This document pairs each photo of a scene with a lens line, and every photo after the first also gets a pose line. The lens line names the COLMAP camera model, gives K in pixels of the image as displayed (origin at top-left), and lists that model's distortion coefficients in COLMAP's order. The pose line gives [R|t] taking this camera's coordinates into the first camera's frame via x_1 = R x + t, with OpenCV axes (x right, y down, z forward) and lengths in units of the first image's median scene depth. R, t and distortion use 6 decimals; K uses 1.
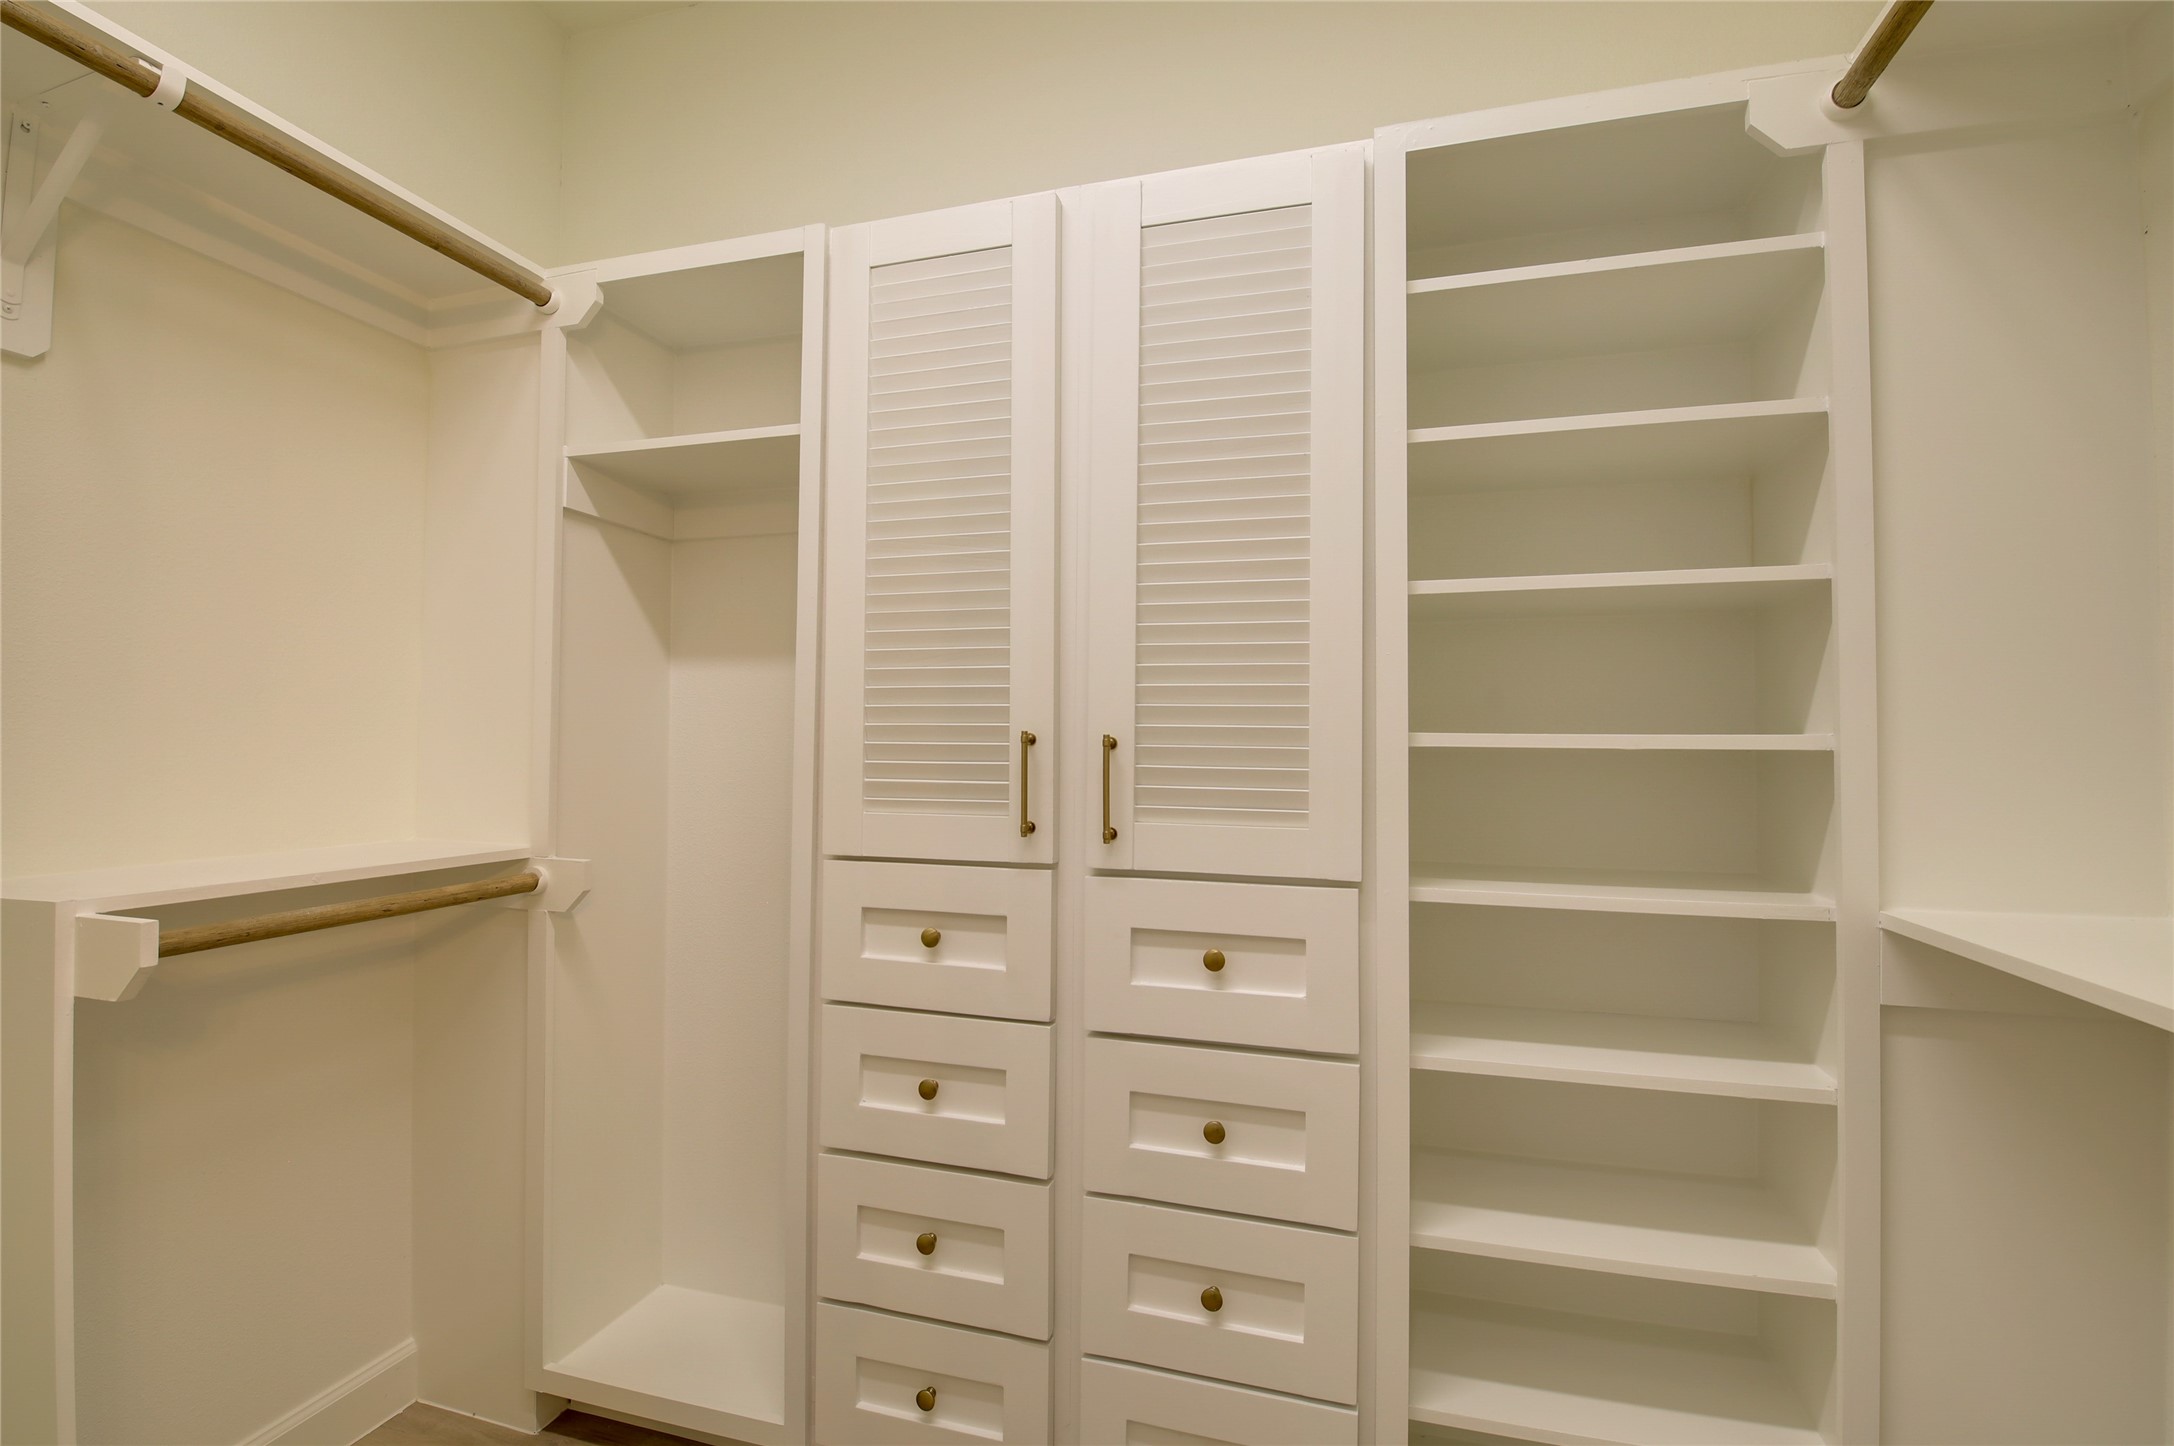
lens RADIAL K [[943.9, 0, 1107.5], [0, 943.9, 714.1], [0, 0, 1]] dist [-0.009367, -0.002690]
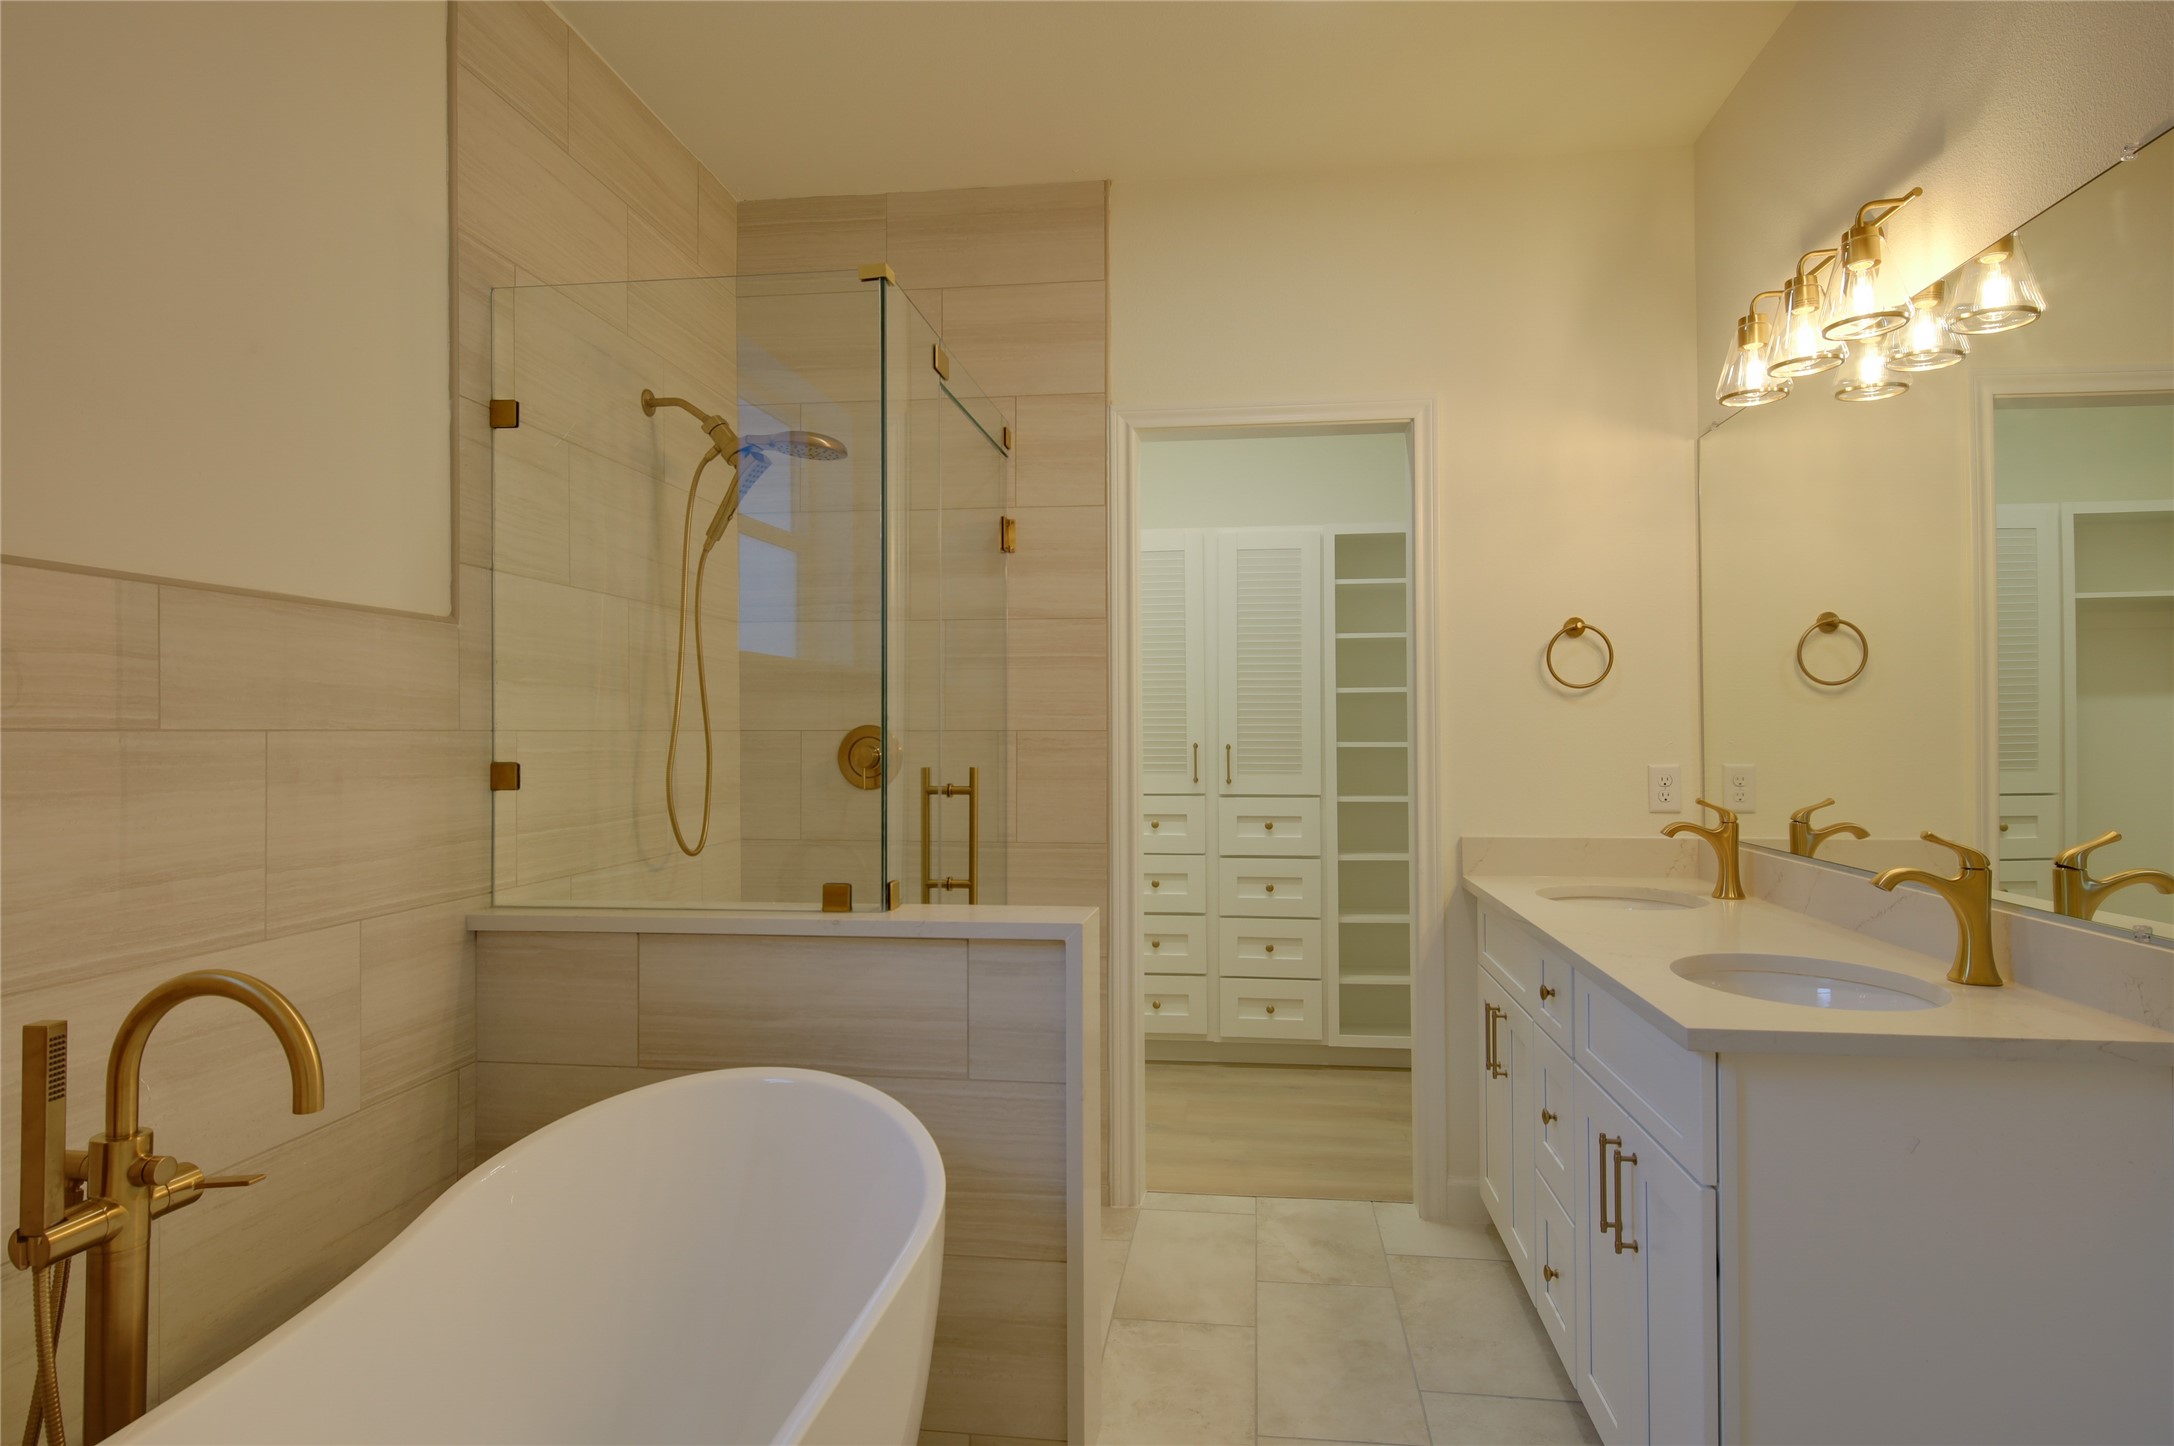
lens RADIAL K [[1225.1, 0, 1079.3], [0, 1225.1, 719.4], [0, 0, 1]] dist [0.018824, -0.008347]
pose [[0.989360, -0.012356, 0.144962, -0.964796], [0.009666, 0.999768, 0.019250, -0.124608], [-0.145167, -0.017644, 0.989250, -2.494899]]
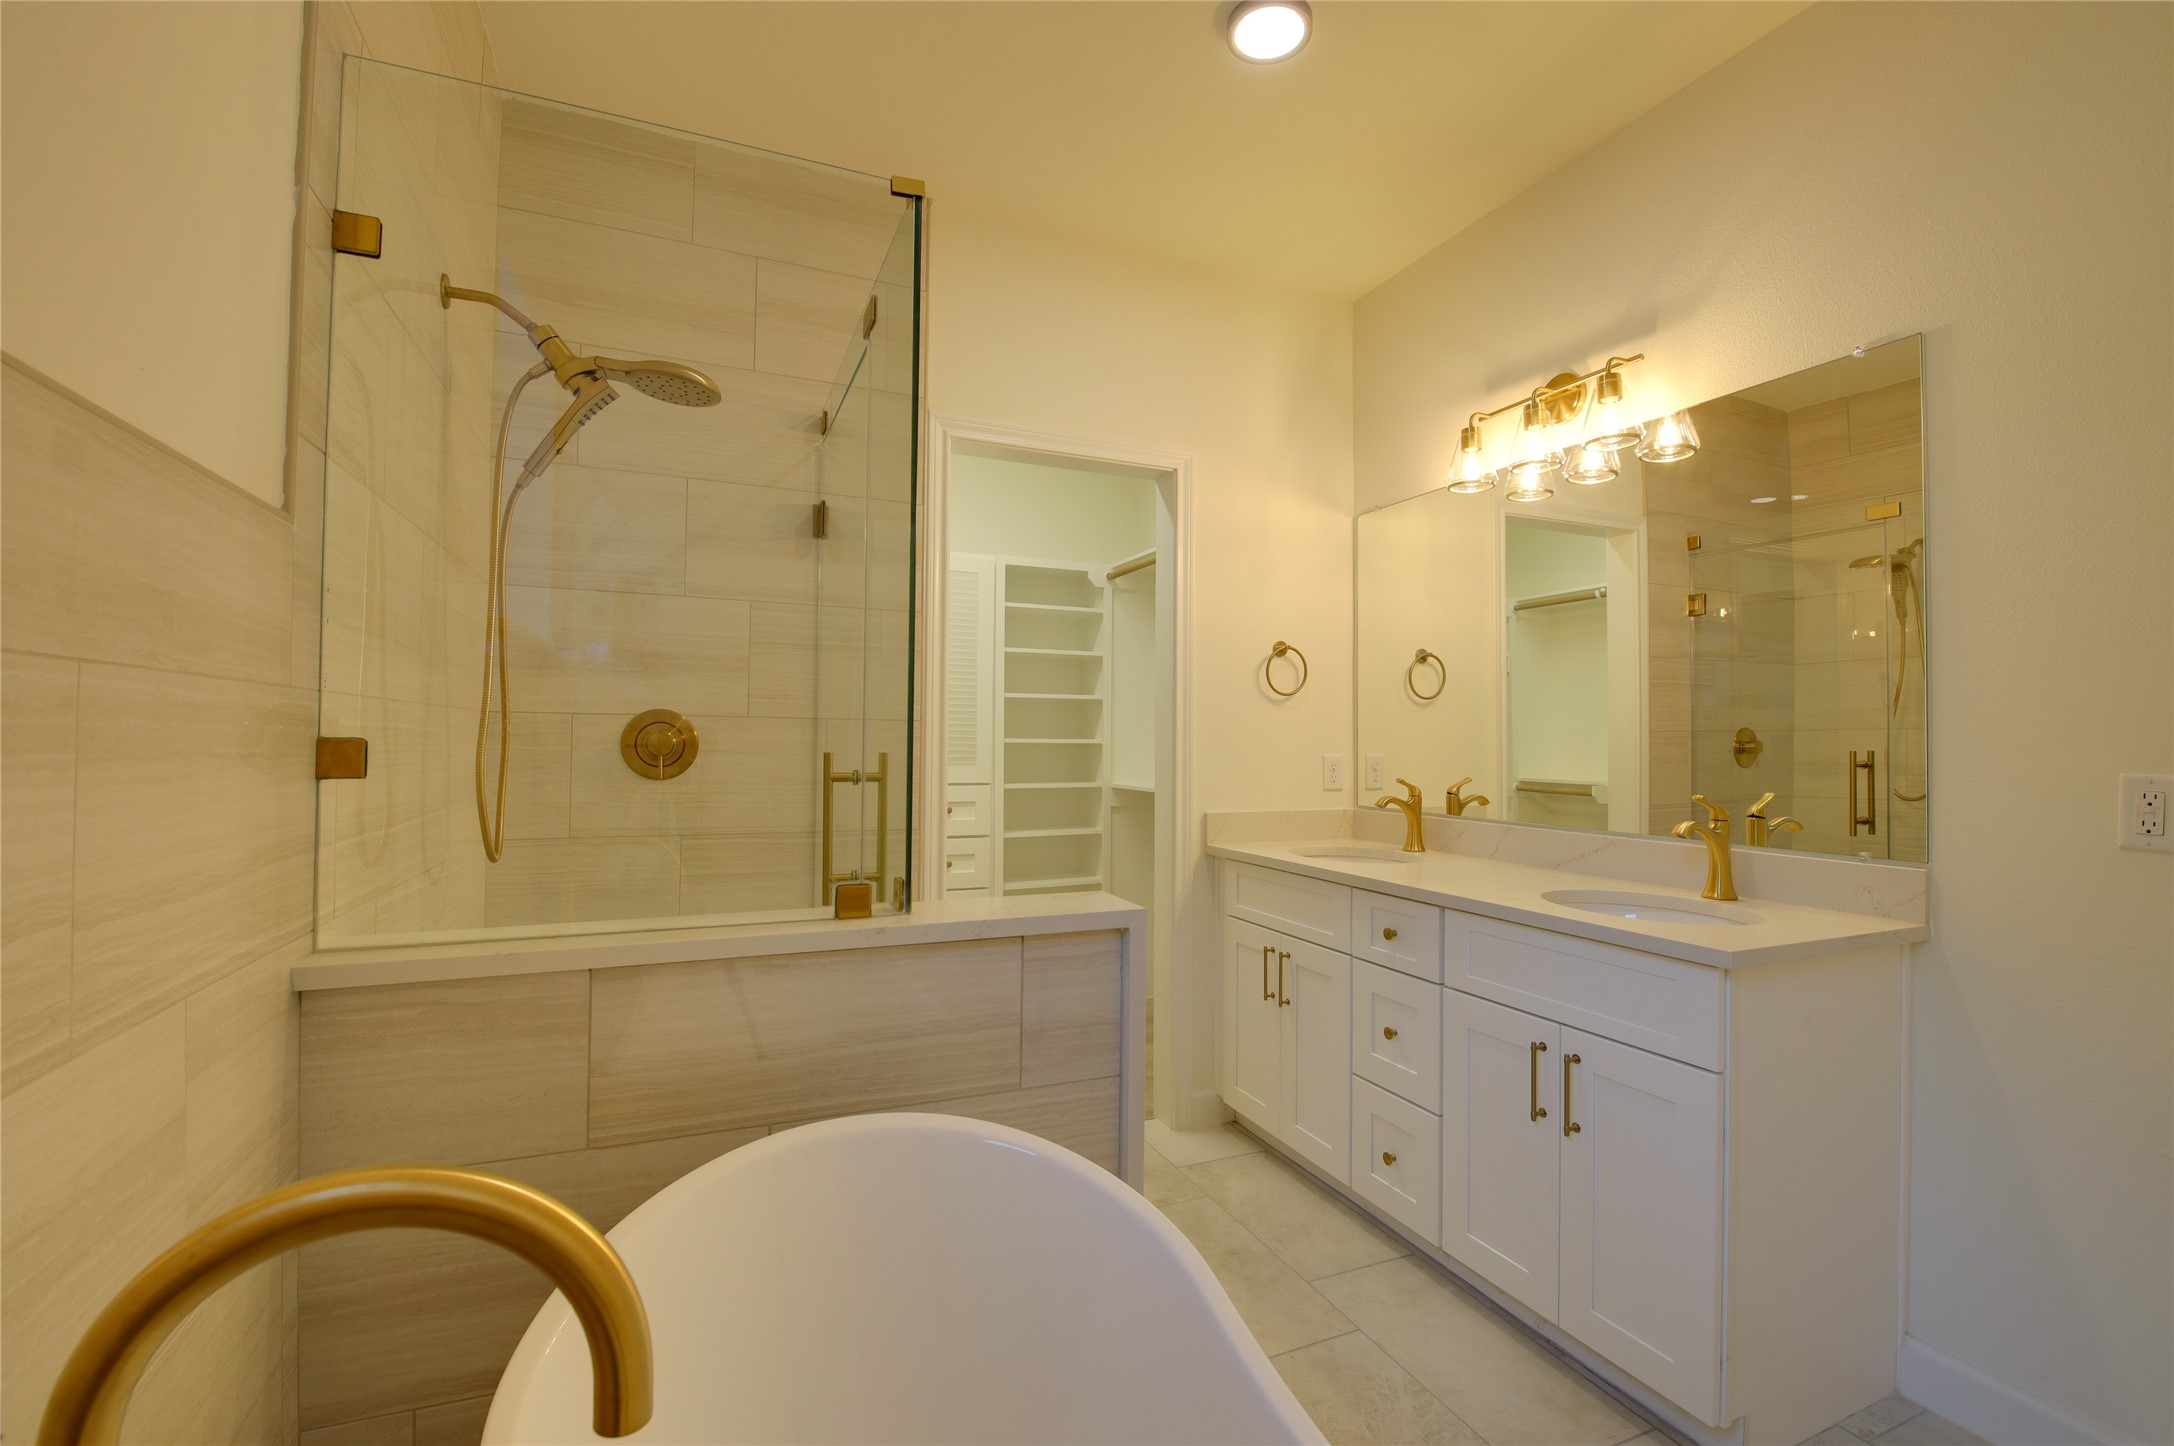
lens RADIAL K [[943.9, 0, 1086.5], [0, 943.9, 722.0], [0, 0, 1]] dist [-0.009367, -0.002690]
pose [[0.770406, 0.009813, 0.637478, -1.582046], [-0.019343, 0.999781, 0.007987, -0.070651], [-0.637260, -0.018484, 0.770427, -1.760035]]
